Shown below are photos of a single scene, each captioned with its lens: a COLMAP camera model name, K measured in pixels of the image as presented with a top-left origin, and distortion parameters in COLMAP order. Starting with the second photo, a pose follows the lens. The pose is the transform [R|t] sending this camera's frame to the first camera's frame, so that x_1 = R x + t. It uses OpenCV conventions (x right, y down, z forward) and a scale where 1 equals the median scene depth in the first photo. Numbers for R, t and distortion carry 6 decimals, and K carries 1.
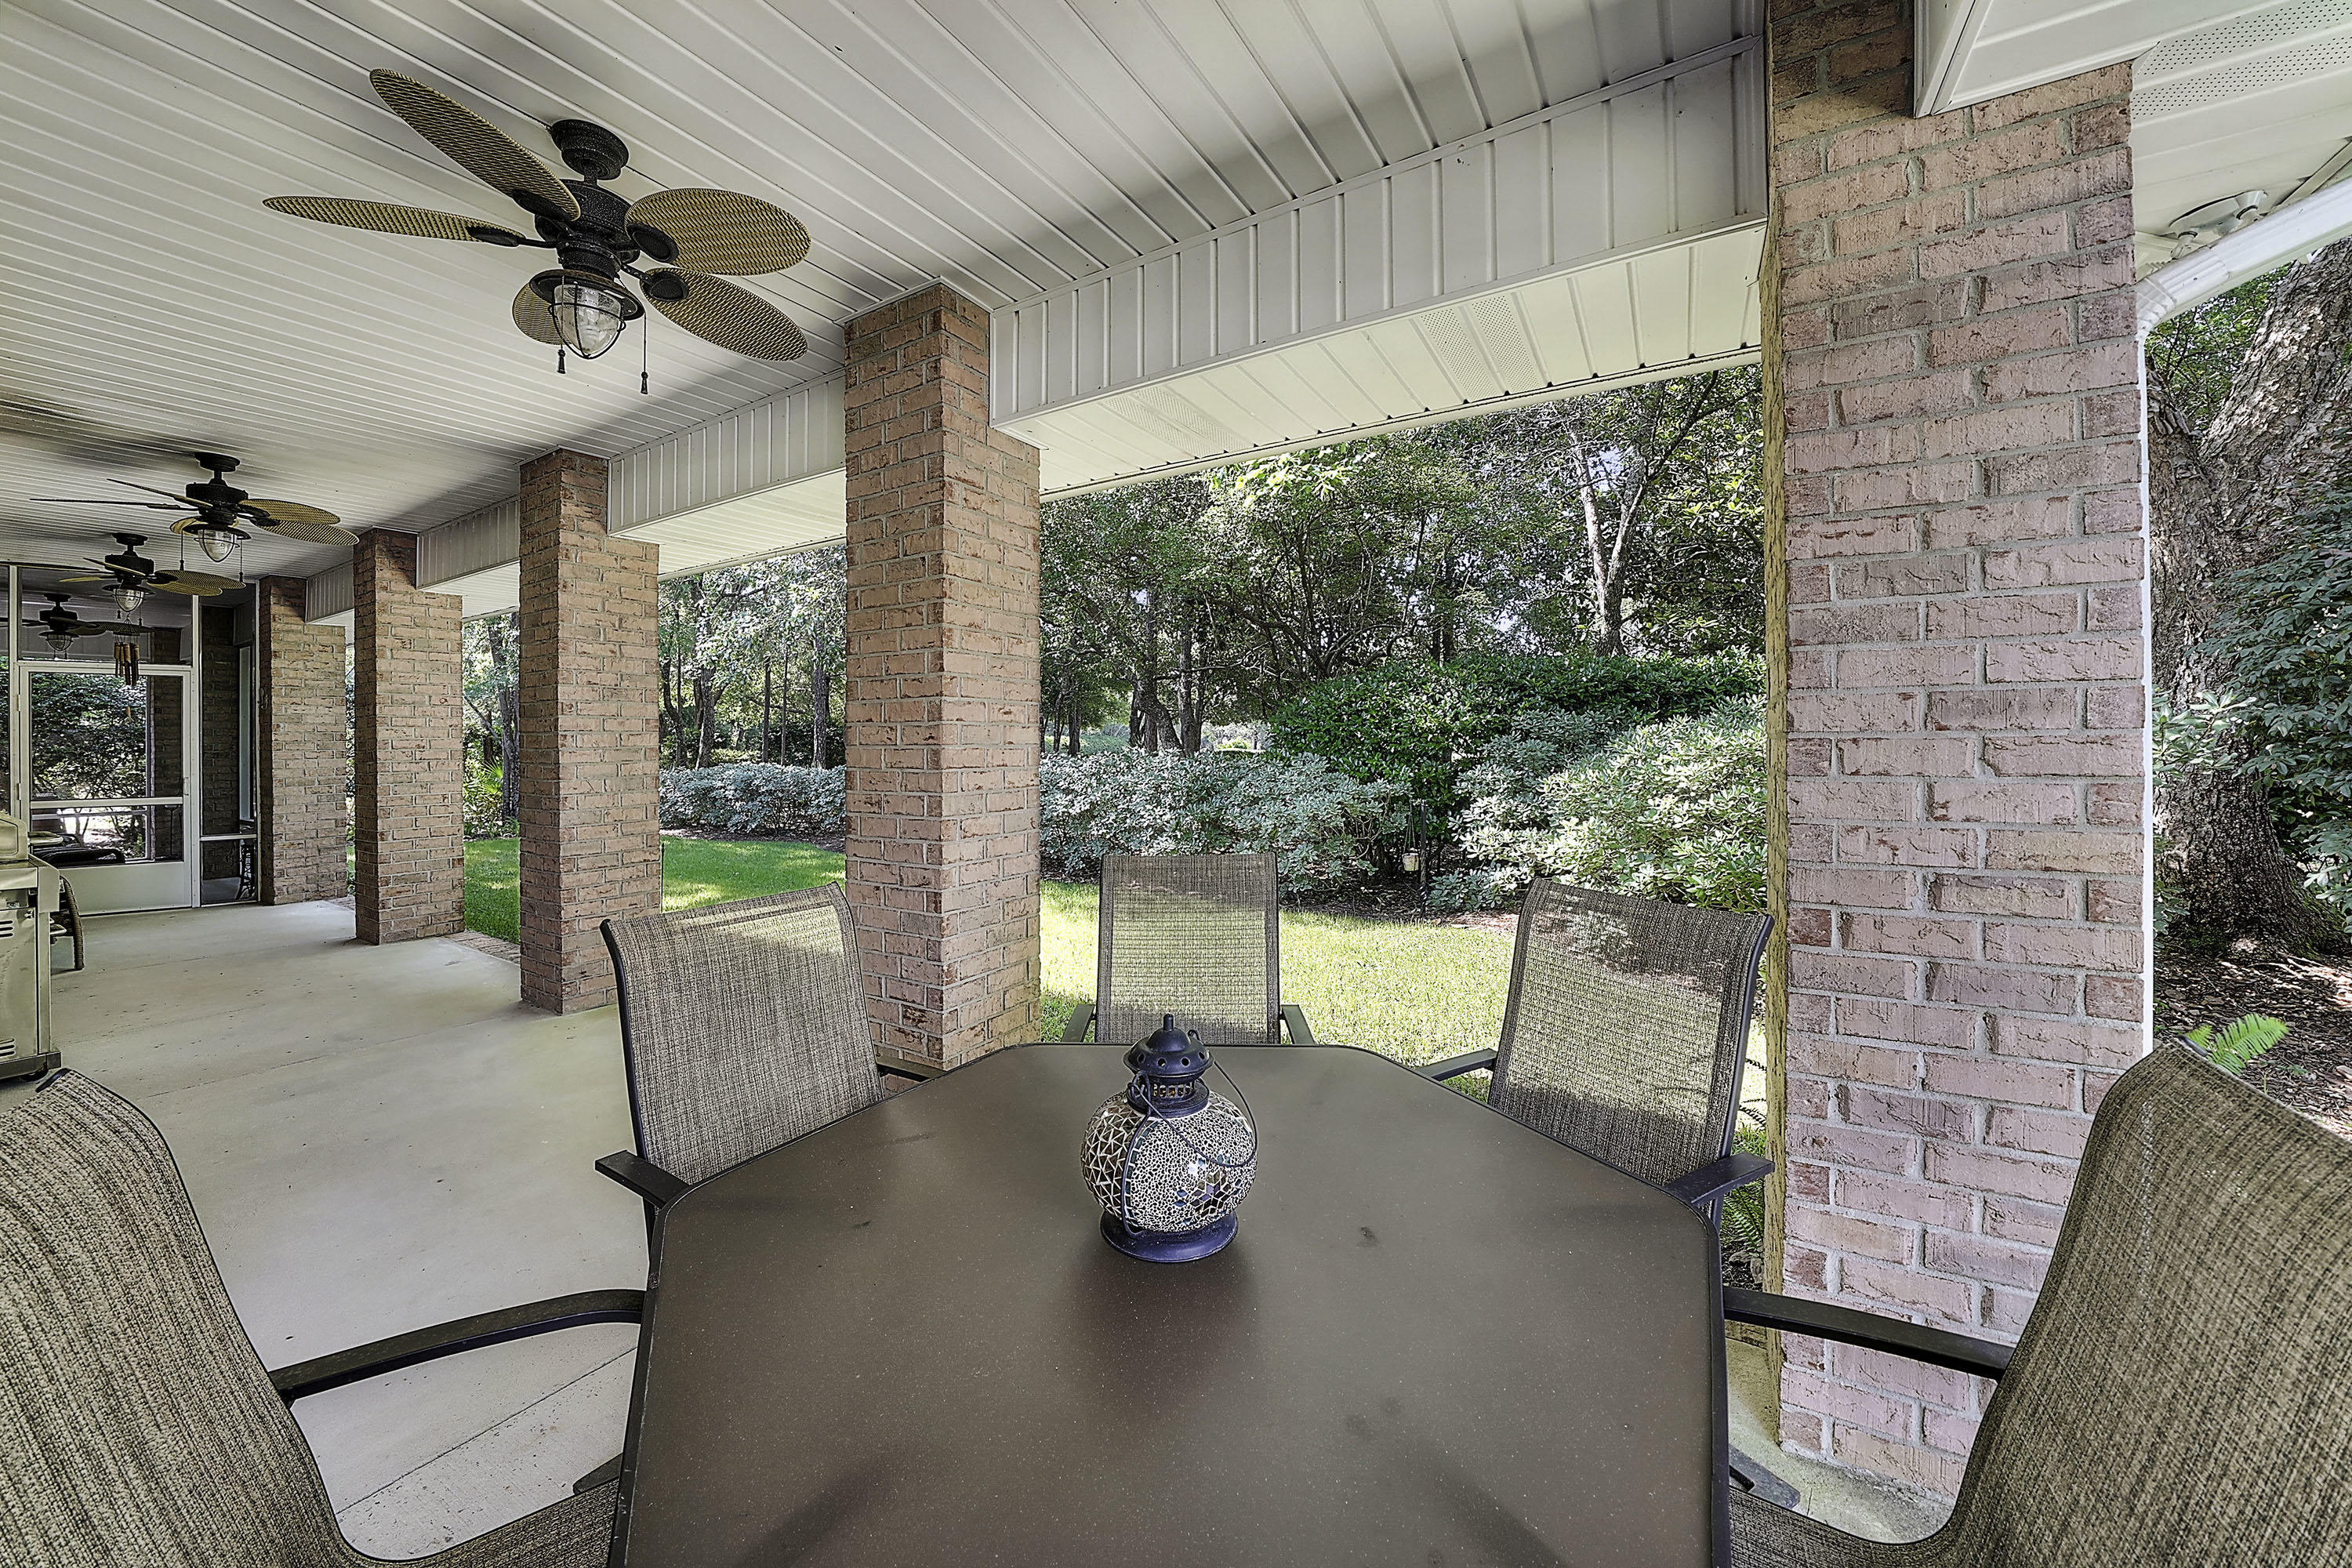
lens RADIAL K [[838.1, 0, 1164.8], [0, 838.1, 738.3], [0, 0, 1]] dist [-0.014288, 0.000275]
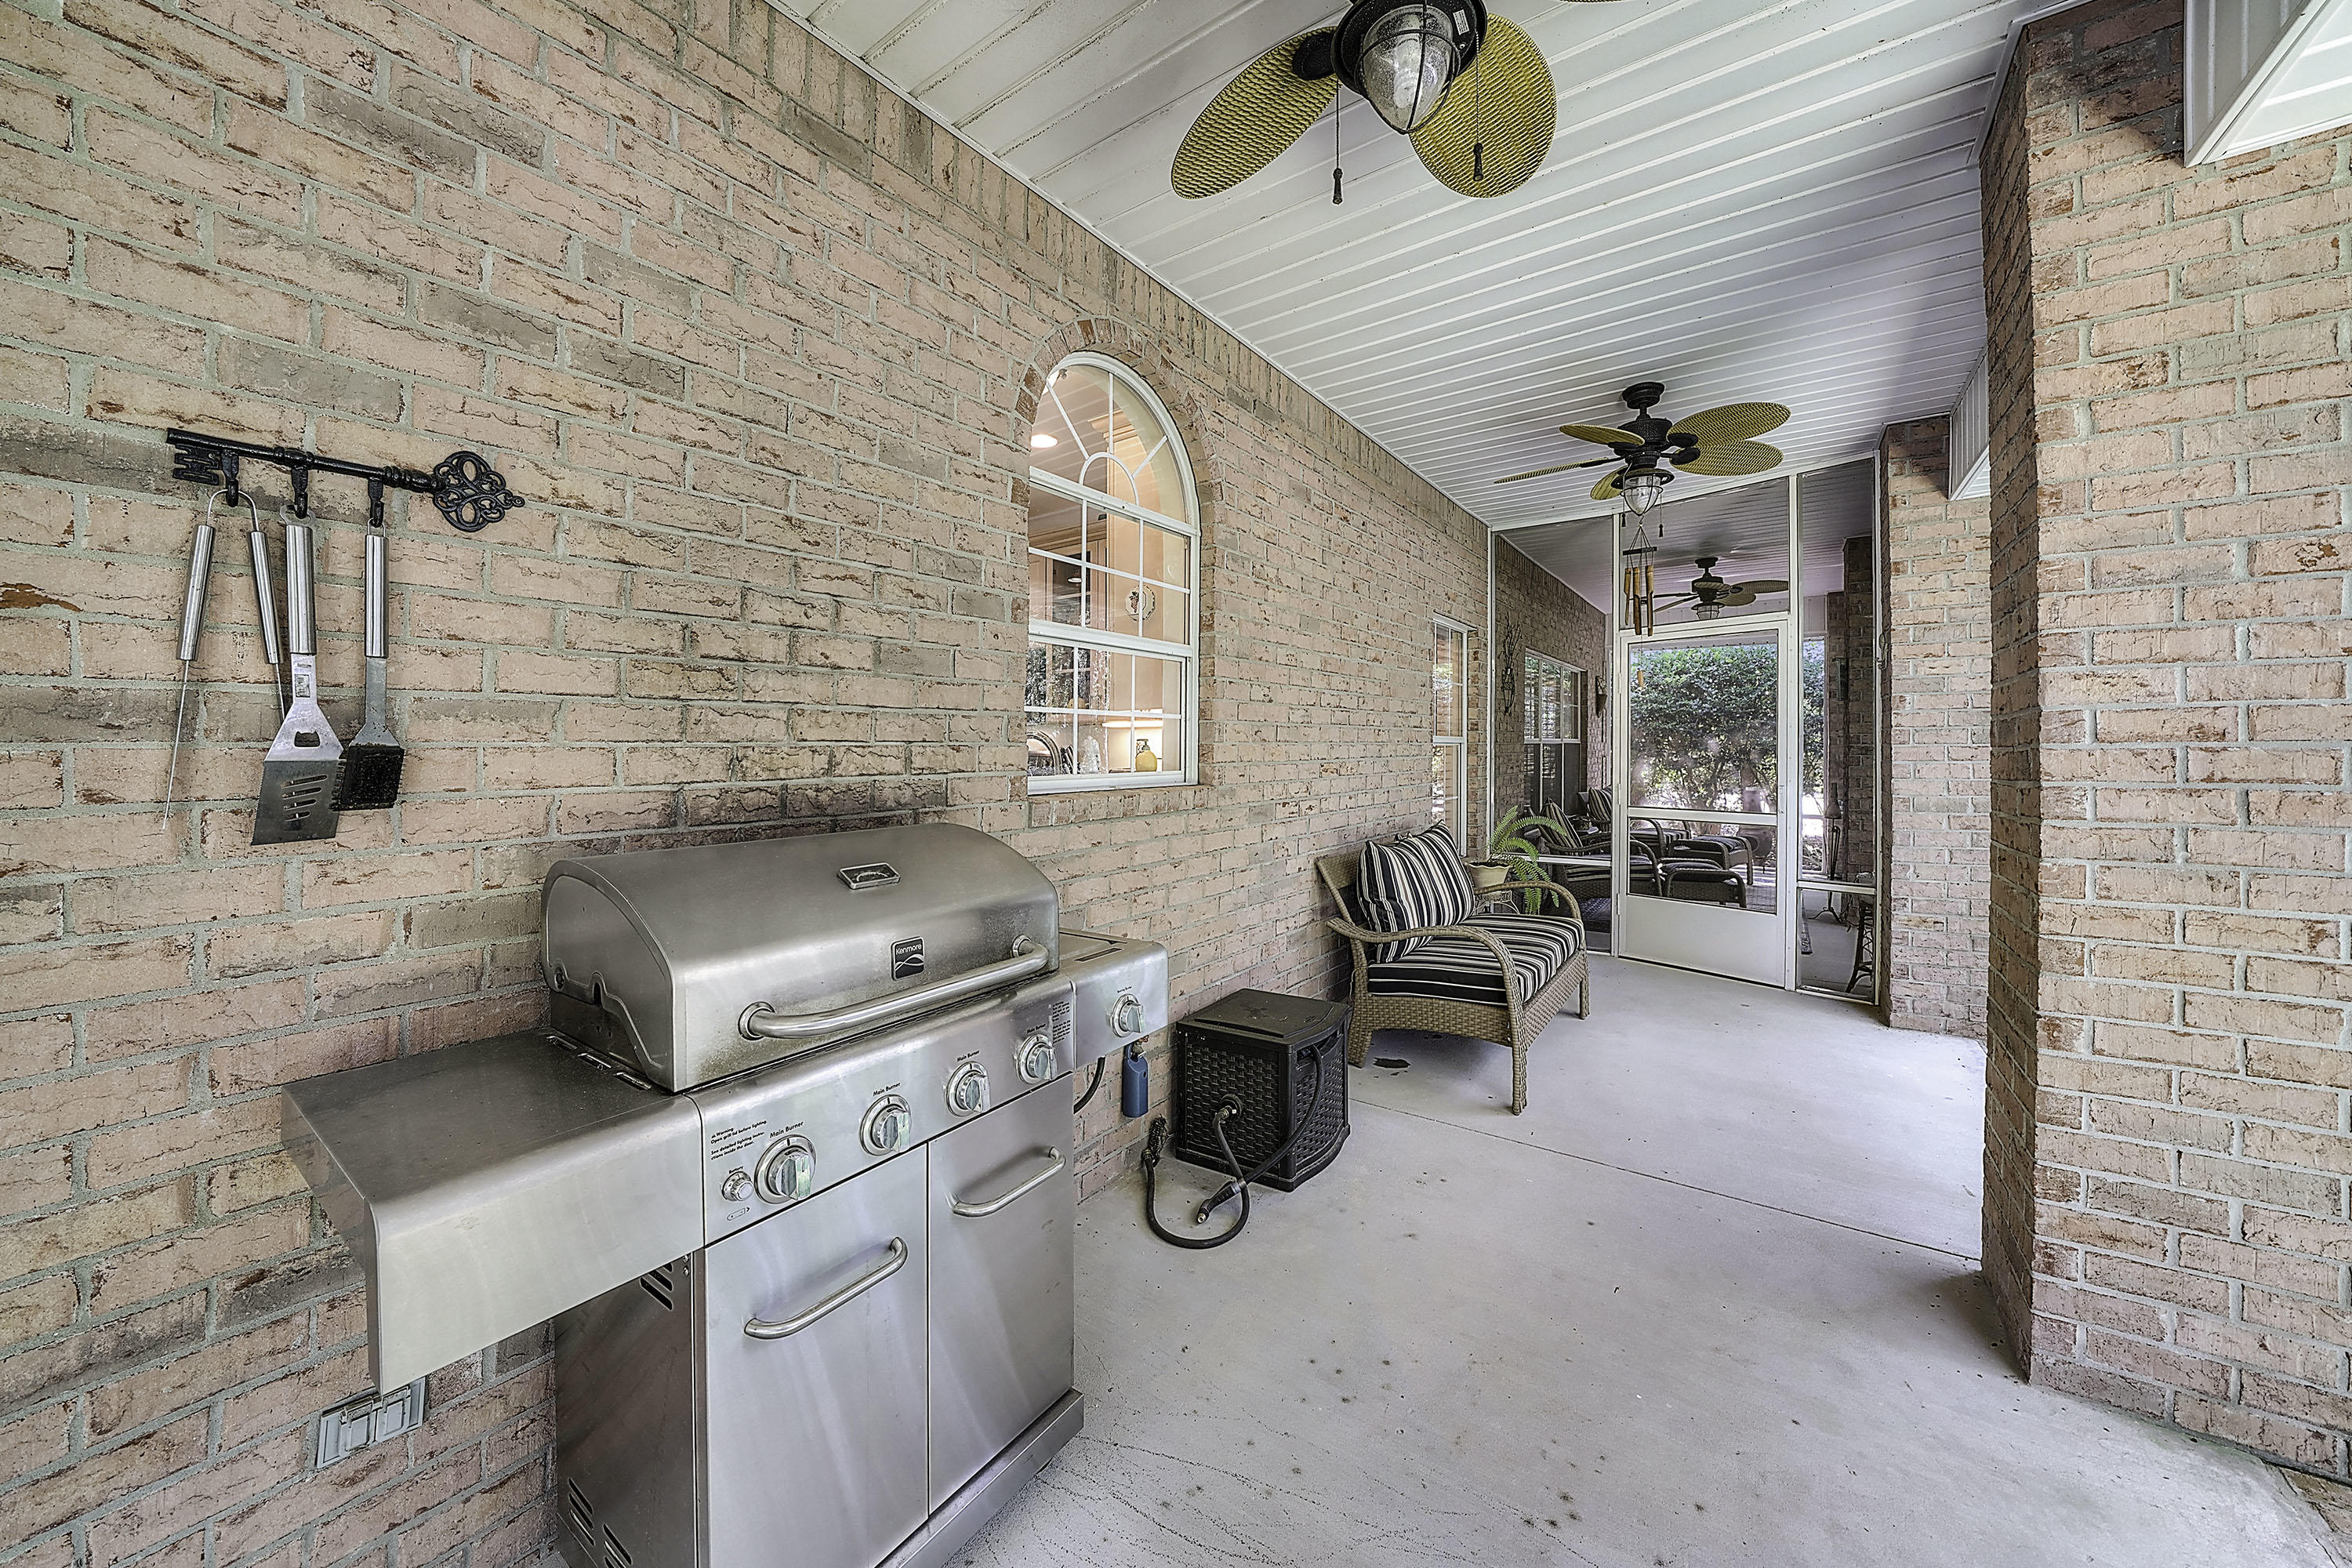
lens RADIAL K [[838.1, 0, 1164.8], [0, 838.1, 738.3], [0, 0, 1]] dist [-0.014288, 0.000275]
pose [[-0.071173, 0.004604, -0.997453, -0.605769], [0.001238, 0.999989, 0.004527, 0.009815], [0.997463, -0.000913, -0.071178, 0.677404]]
